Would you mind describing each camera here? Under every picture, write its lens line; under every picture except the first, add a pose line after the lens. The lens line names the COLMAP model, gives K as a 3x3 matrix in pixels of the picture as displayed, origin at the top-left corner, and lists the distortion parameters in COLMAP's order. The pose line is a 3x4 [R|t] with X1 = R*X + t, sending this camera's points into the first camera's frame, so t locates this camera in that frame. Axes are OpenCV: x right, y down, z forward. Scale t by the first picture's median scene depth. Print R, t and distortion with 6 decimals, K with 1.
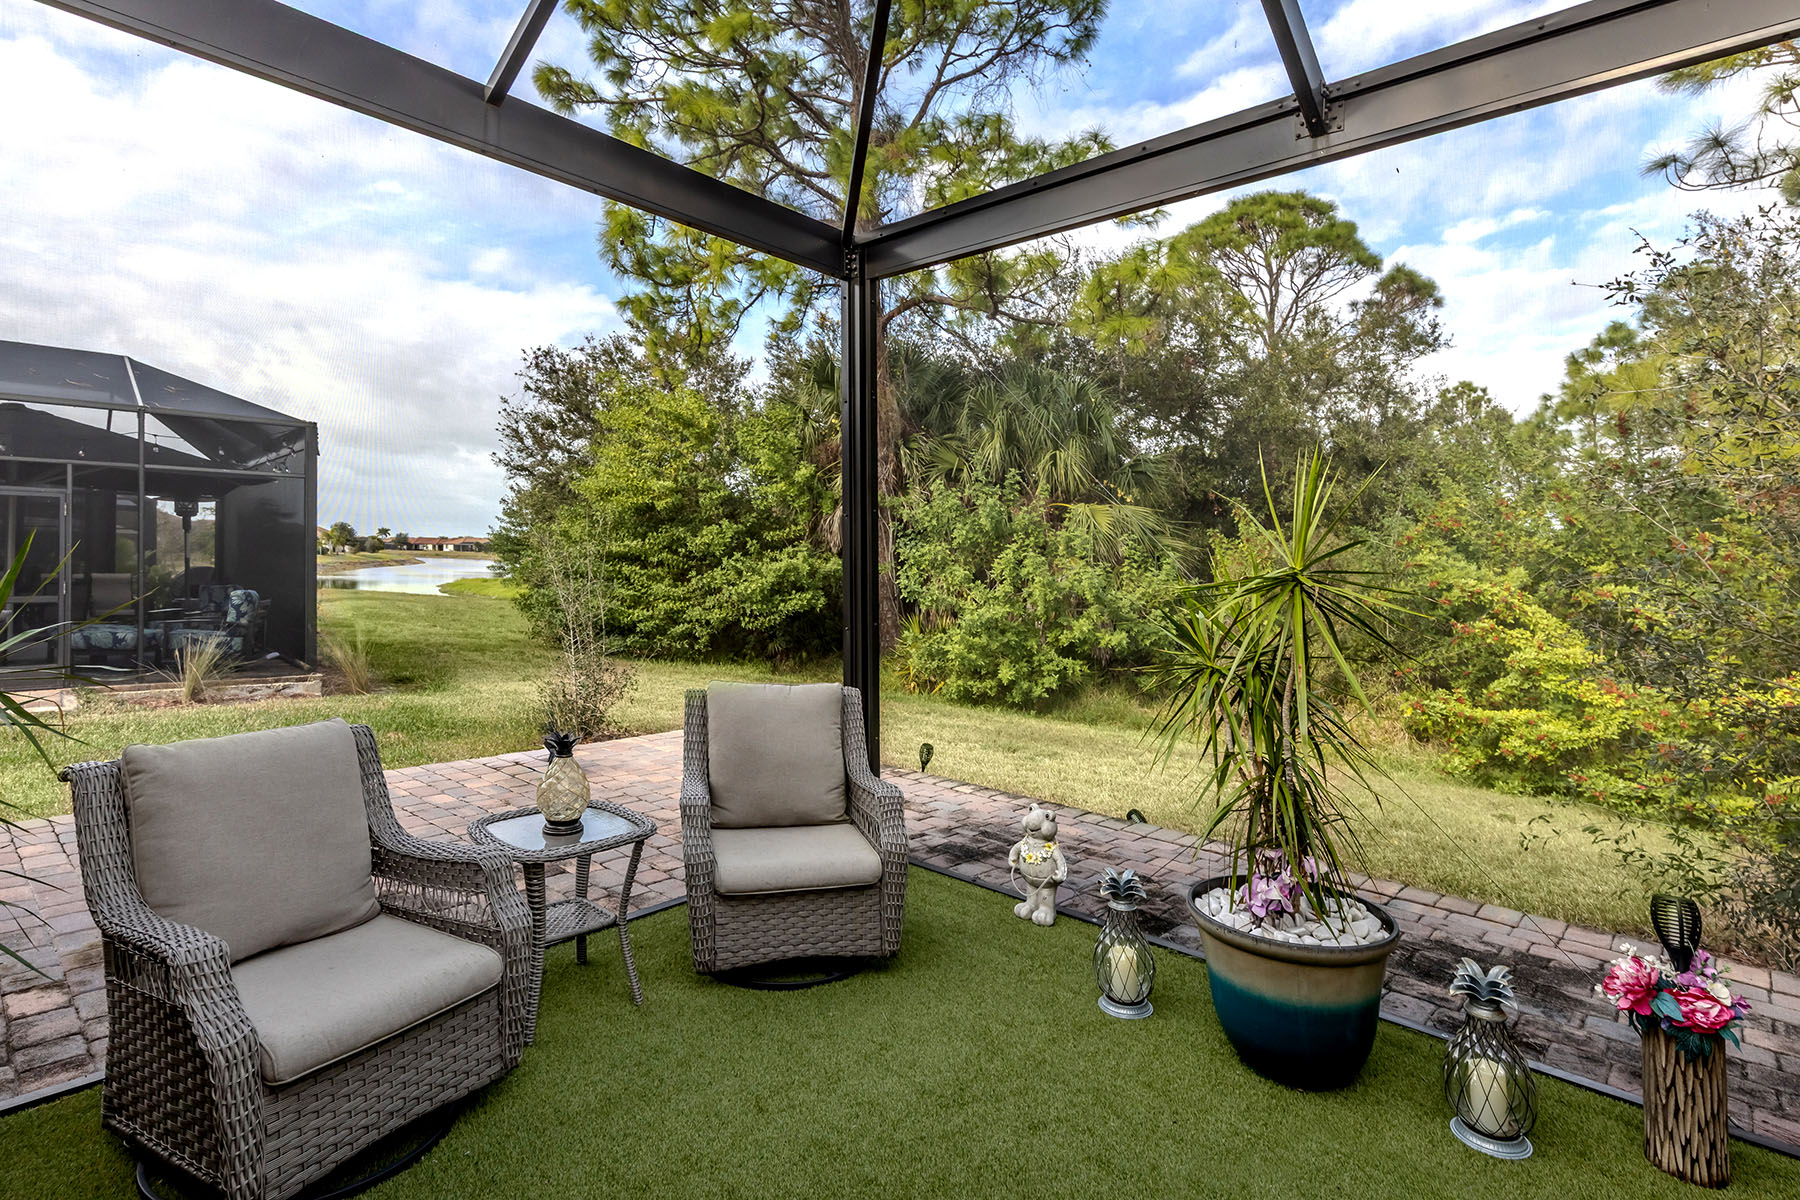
lens RADIAL K [[949.2, 0, 838.0], [0, 949.2, 502.2], [0, 0, 1]] dist [0.002613, -0.000952]
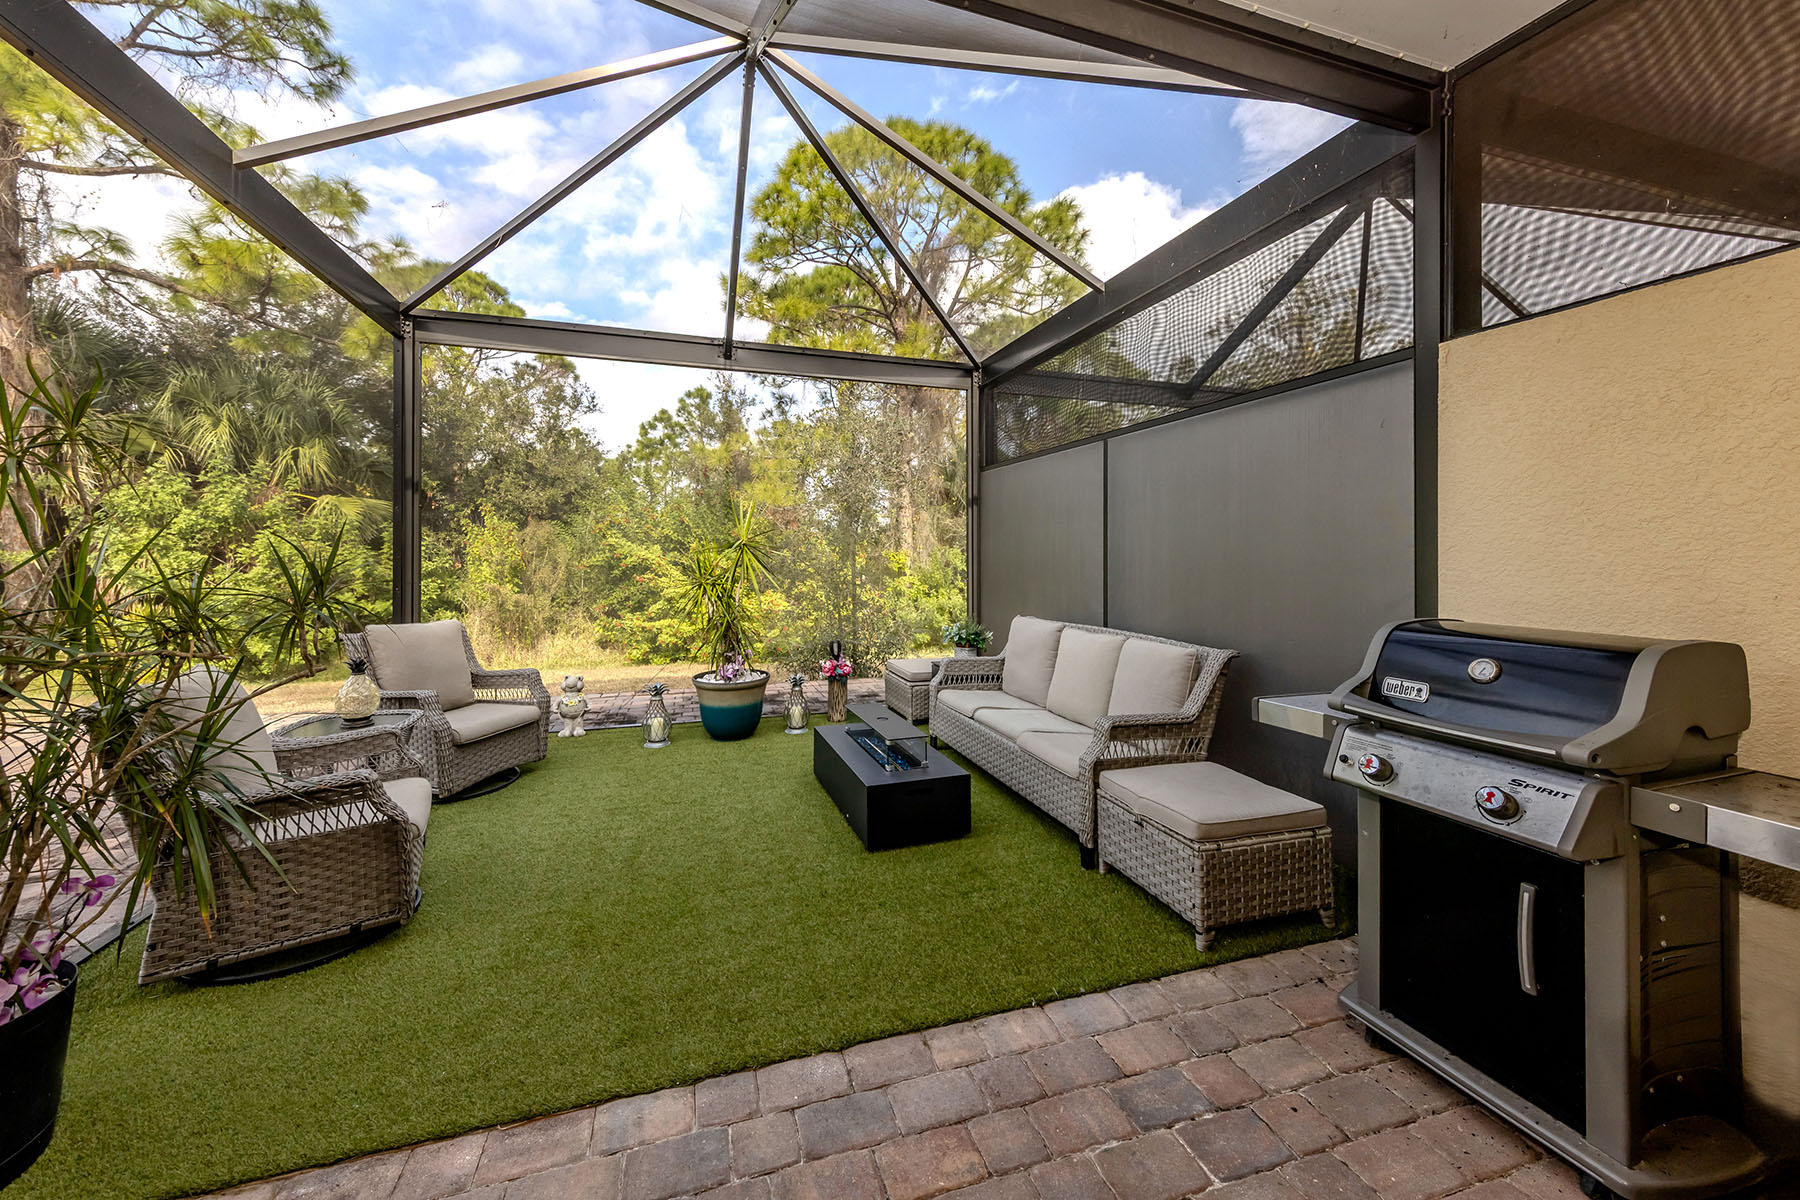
lens RADIAL K [[658.1, 0, 902.7], [0, 658.1, 553.0], [0, 0, 1]] dist [0.003570, 0.000026]
pose [[0.495089, -0.021351, 0.868580, -0.104917], [-0.042786, 0.997886, 0.048918, 0.000918], [-0.867788, -0.061382, 0.493129, -0.026291]]
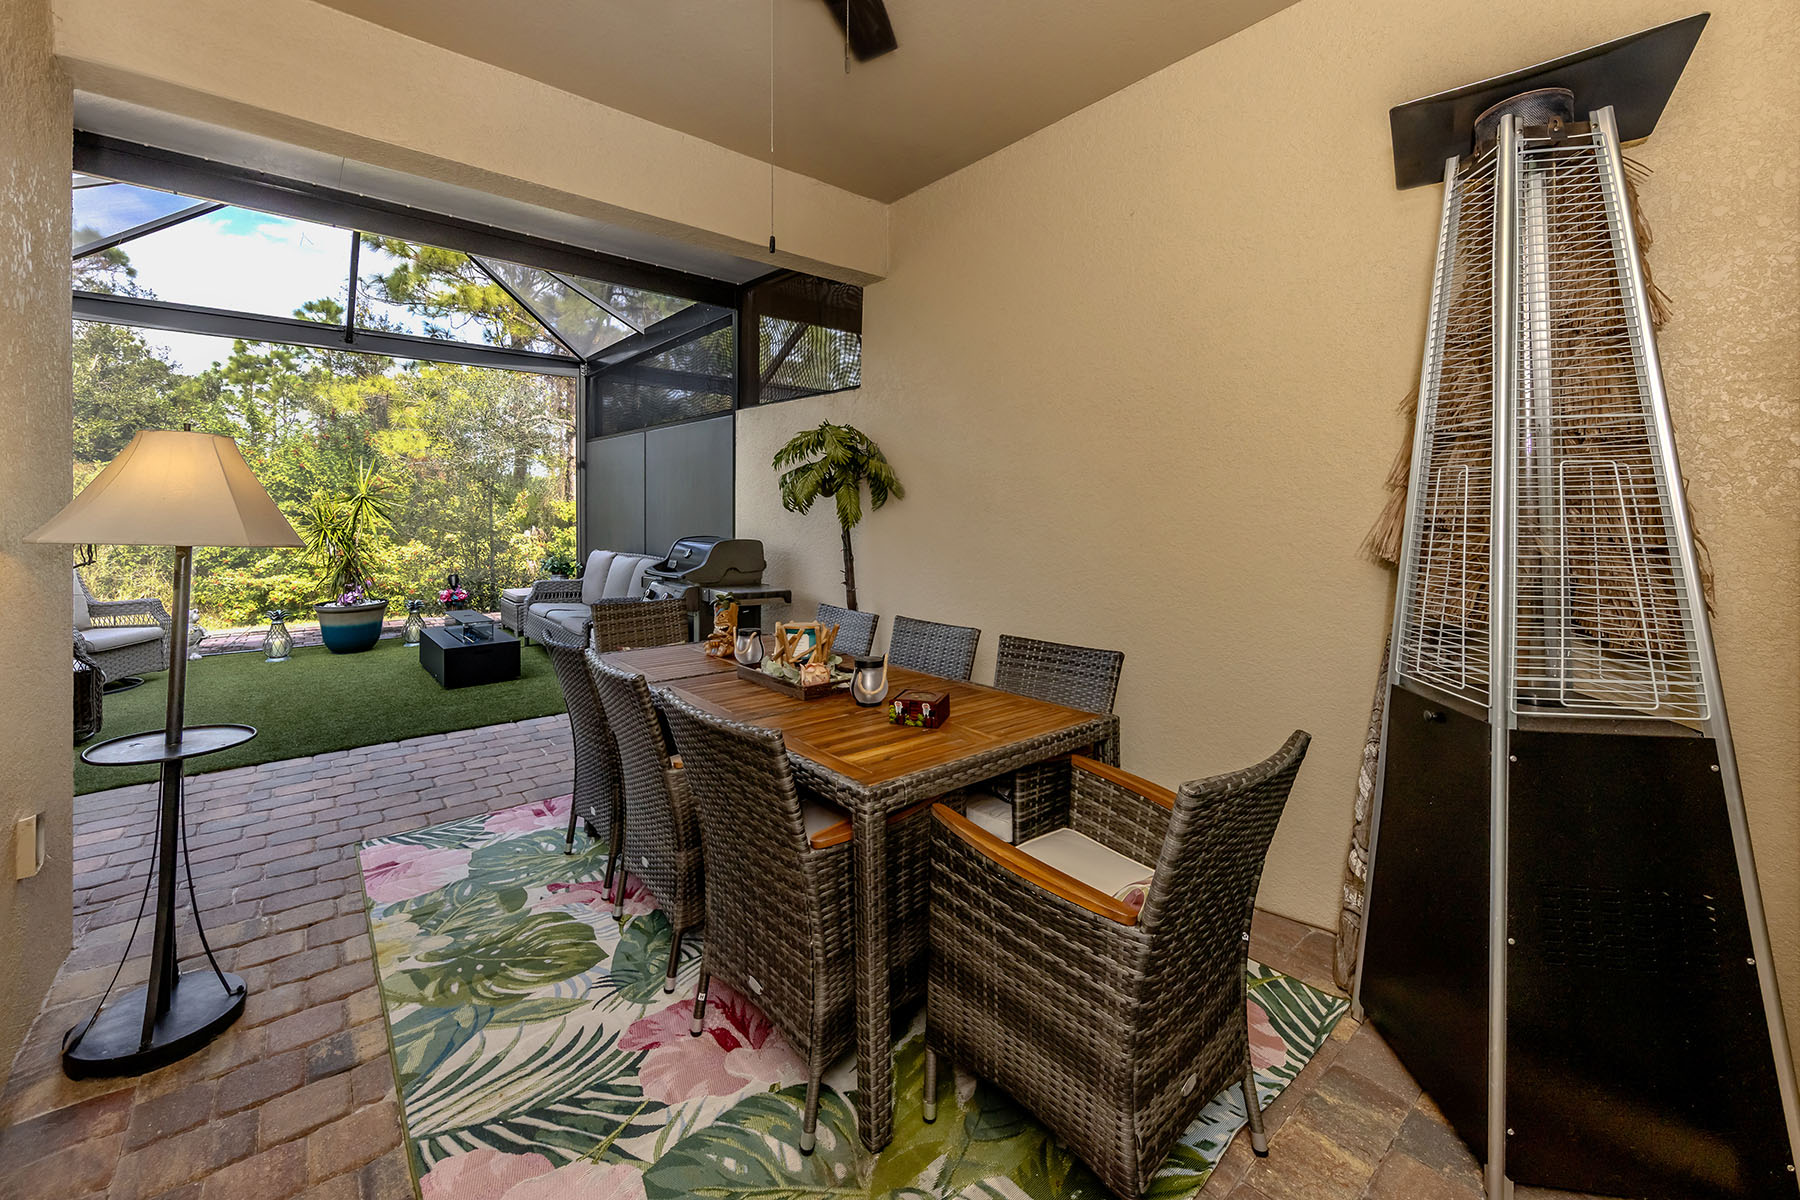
lens RADIAL K [[679.7, 0, 865.4], [0, 679.7, 508.7], [0, 0, 1]] dist [0.002584, -0.000274]
pose [[0.148181, -0.029246, 0.988528, -0.197478], [-0.062088, 0.997316, 0.038812, -0.009226], [-0.987009, -0.067127, 0.145967, -0.128077]]
